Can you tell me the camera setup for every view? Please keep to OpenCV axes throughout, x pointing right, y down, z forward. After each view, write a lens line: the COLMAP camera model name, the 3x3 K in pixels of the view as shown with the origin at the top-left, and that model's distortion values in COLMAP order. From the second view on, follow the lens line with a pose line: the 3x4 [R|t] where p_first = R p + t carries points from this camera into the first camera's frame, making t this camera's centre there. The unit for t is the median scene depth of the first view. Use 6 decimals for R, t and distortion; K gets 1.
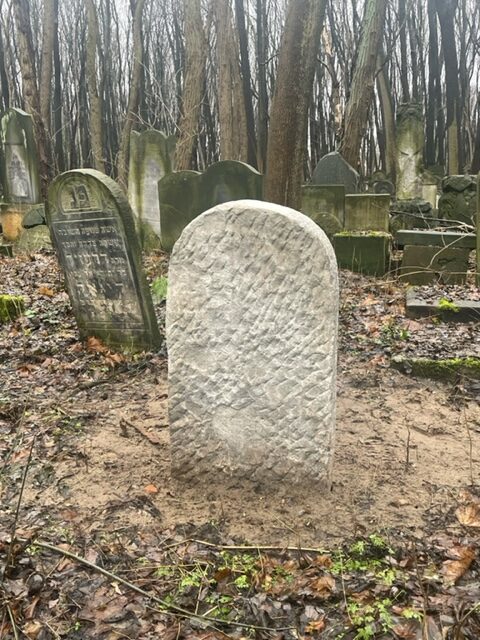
lens RADIAL K [[586.6, 0, 238.9], [0, 586.6, 325.7], [0, 0, 1]] dist [0.045186, 0.000000]
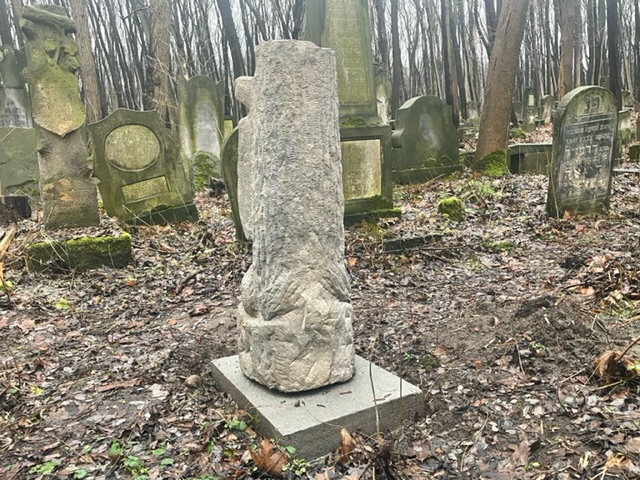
lens RADIAL K [[586.6, 0, 318.9], [0, 586.6, 240.6], [0, 0, 1]] dist [0.045186, 0.000000]
pose [[0.766727, -0.140937, 0.626312, -1.603487], [0.192317, 0.981224, -0.014633, -0.002307], [-0.612489, 0.131670, 0.779436, 0.305863]]
